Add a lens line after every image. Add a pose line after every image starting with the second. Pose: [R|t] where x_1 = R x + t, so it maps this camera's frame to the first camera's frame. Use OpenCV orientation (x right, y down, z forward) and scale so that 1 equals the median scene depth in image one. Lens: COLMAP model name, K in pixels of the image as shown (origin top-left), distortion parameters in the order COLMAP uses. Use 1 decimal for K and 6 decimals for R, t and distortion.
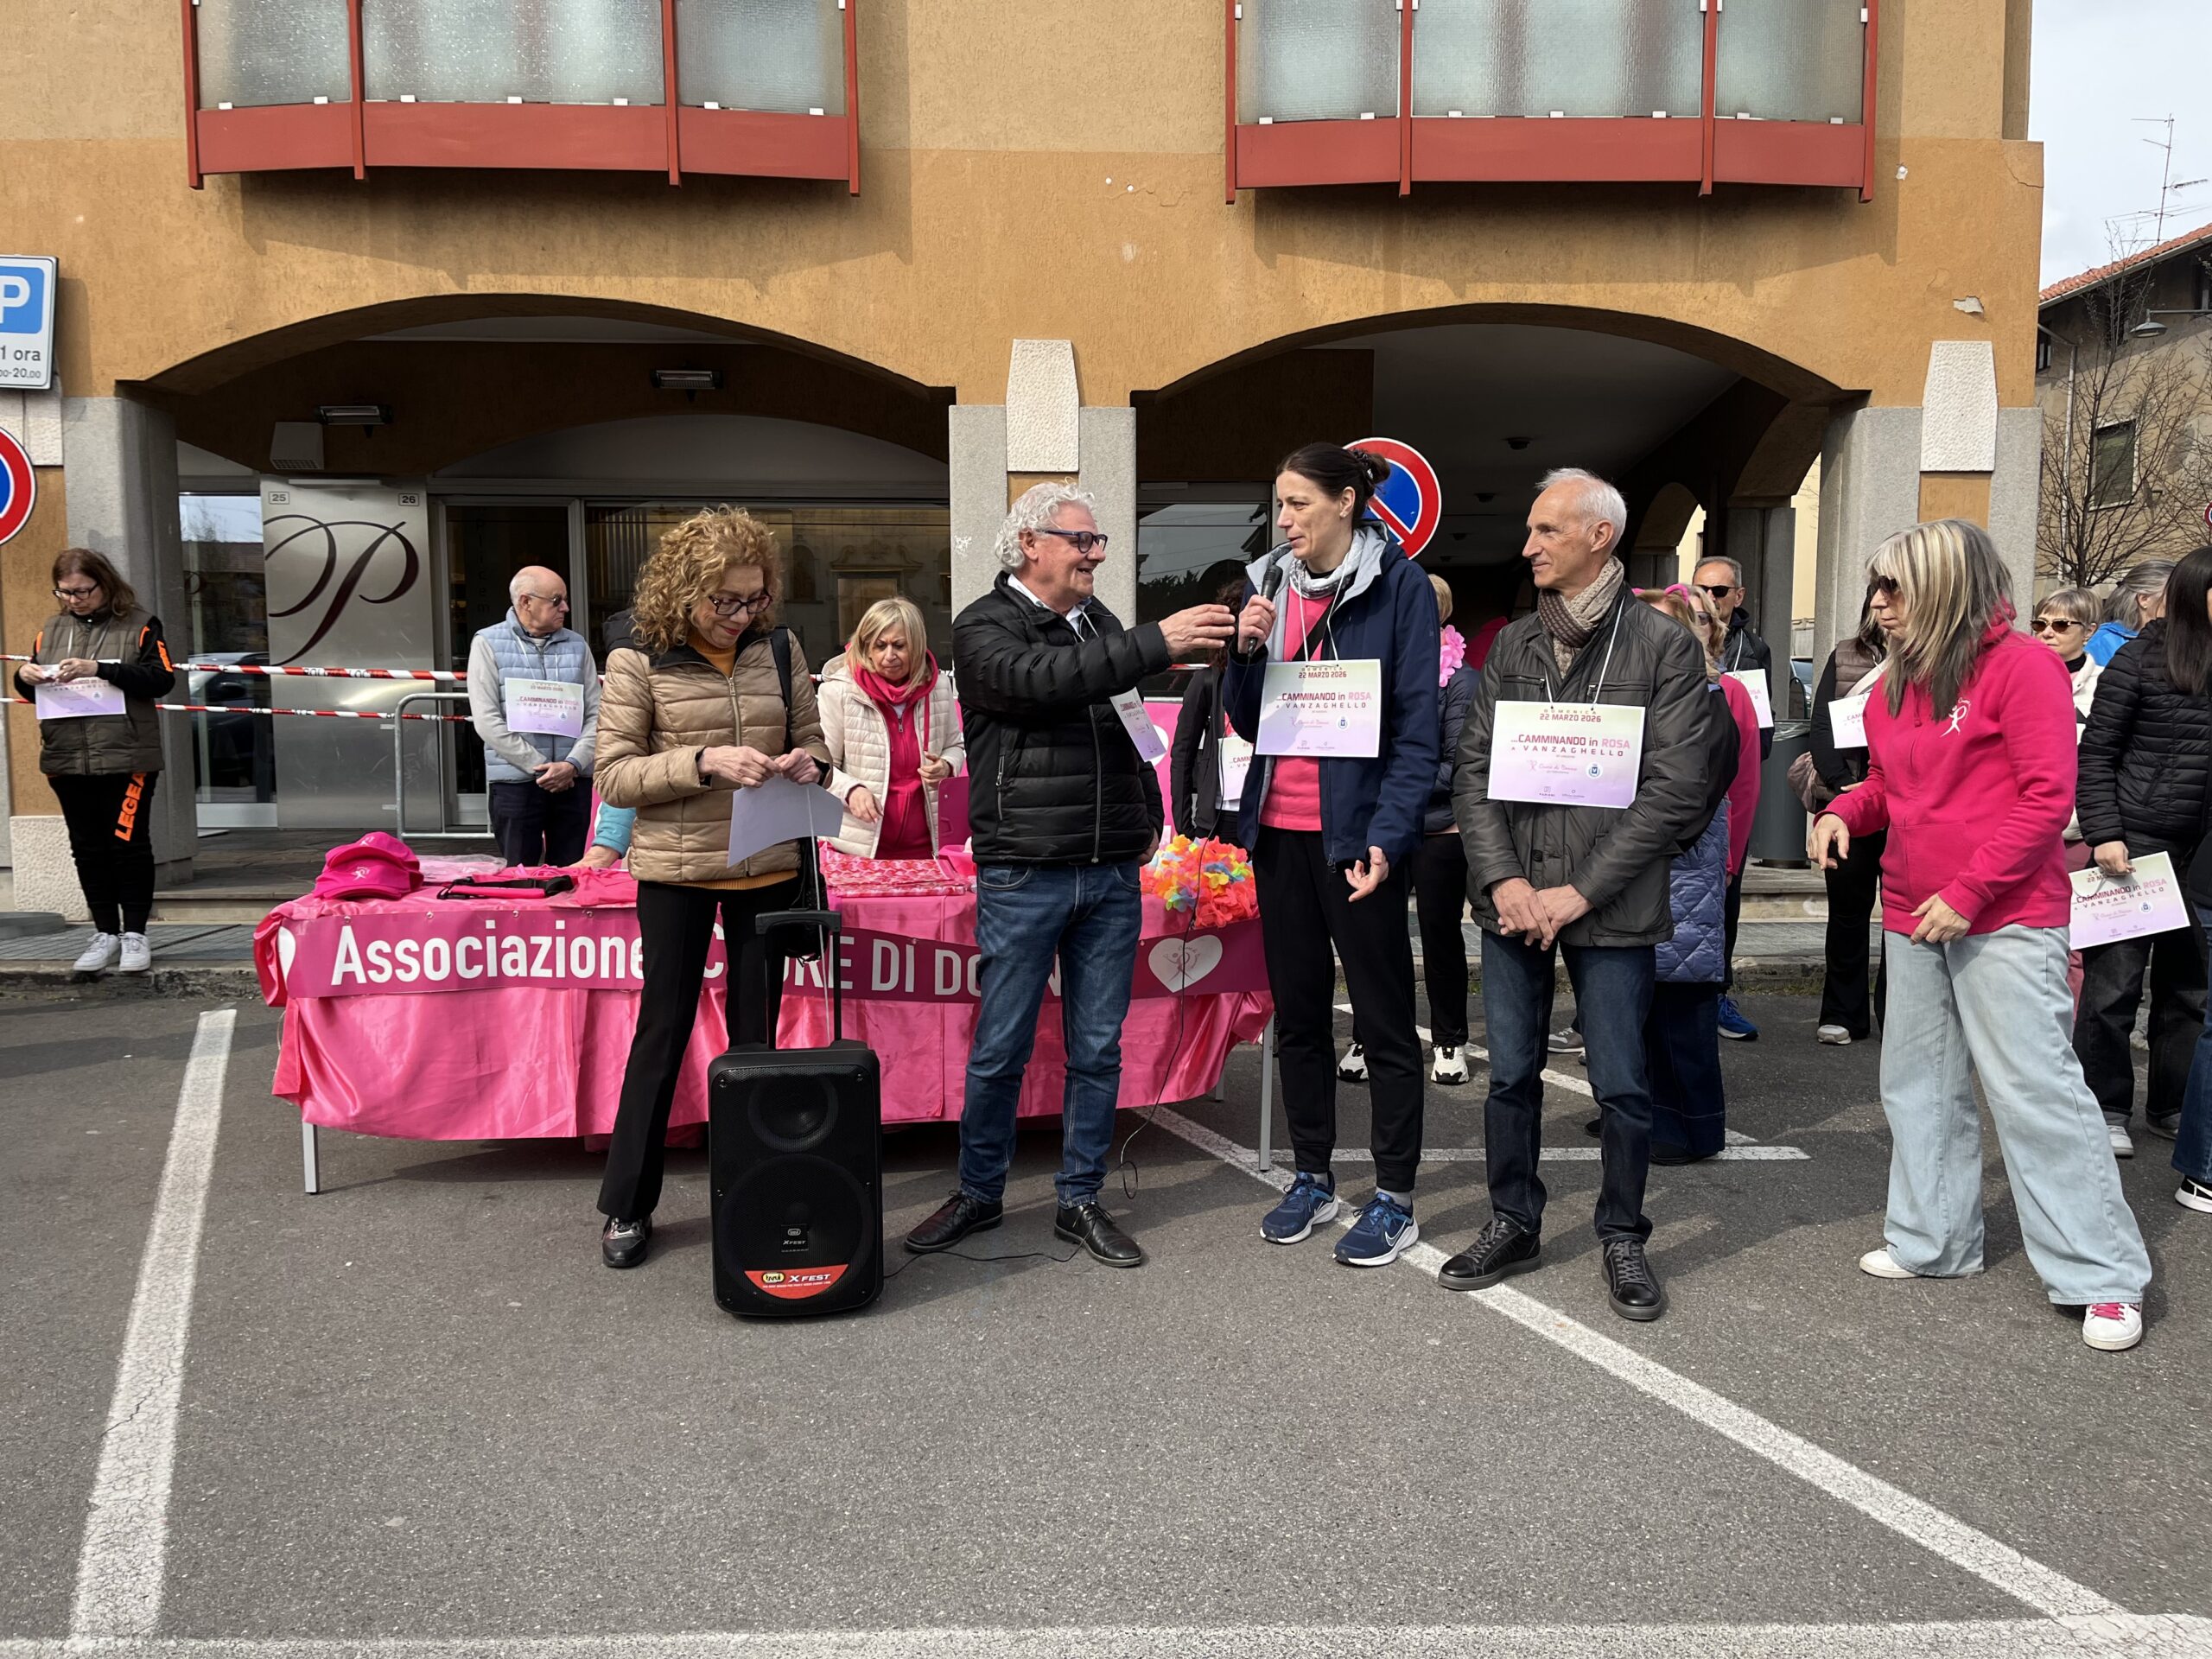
lens RADIAL K [[1666.1, 0, 1122.3], [0, 1666.1, 837.9], [0, 0, 1]] dist [0.065567, -0.085372]
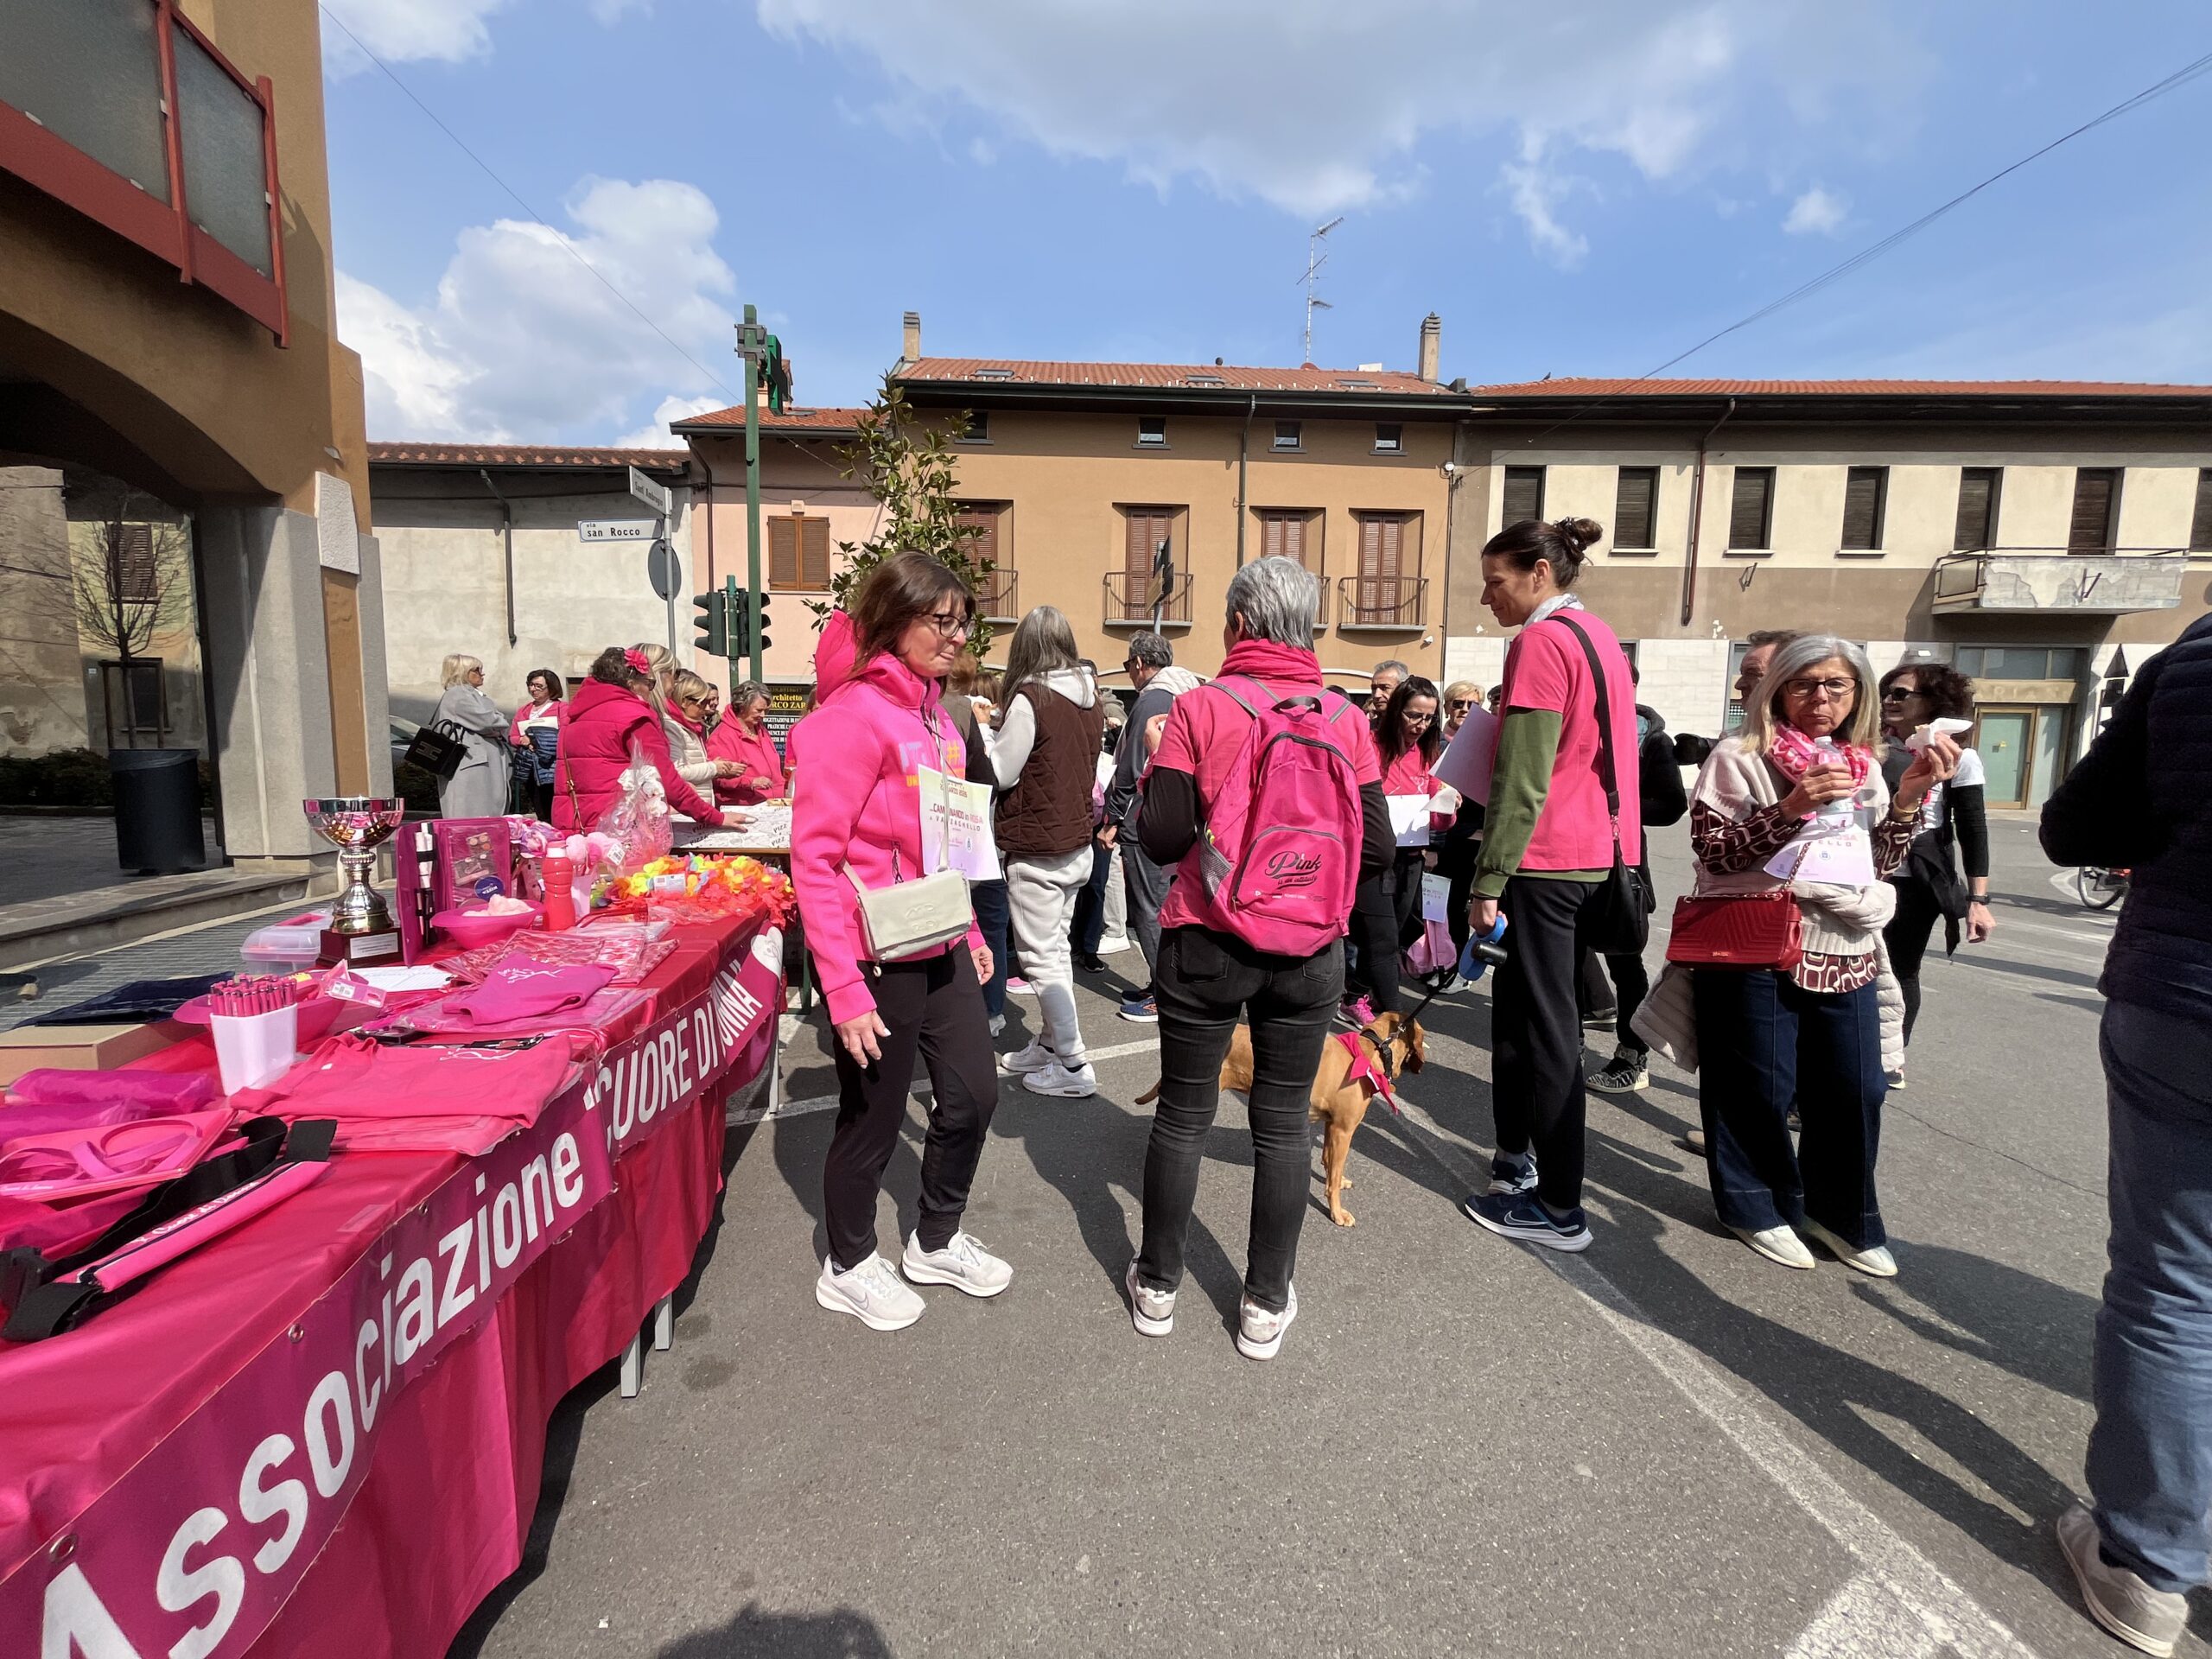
lens RADIAL K [[888.5, 0, 1098.8], [0, 888.5, 824.2], [0, 0, 1]] dist [-0.000526, -0.000548]
pose [[-0.084075, -0.095076, 0.991913, -0.330415], [0.077427, 0.991805, 0.101628, -0.034944], [-0.993447, 0.085345, -0.076025, 0.465638]]
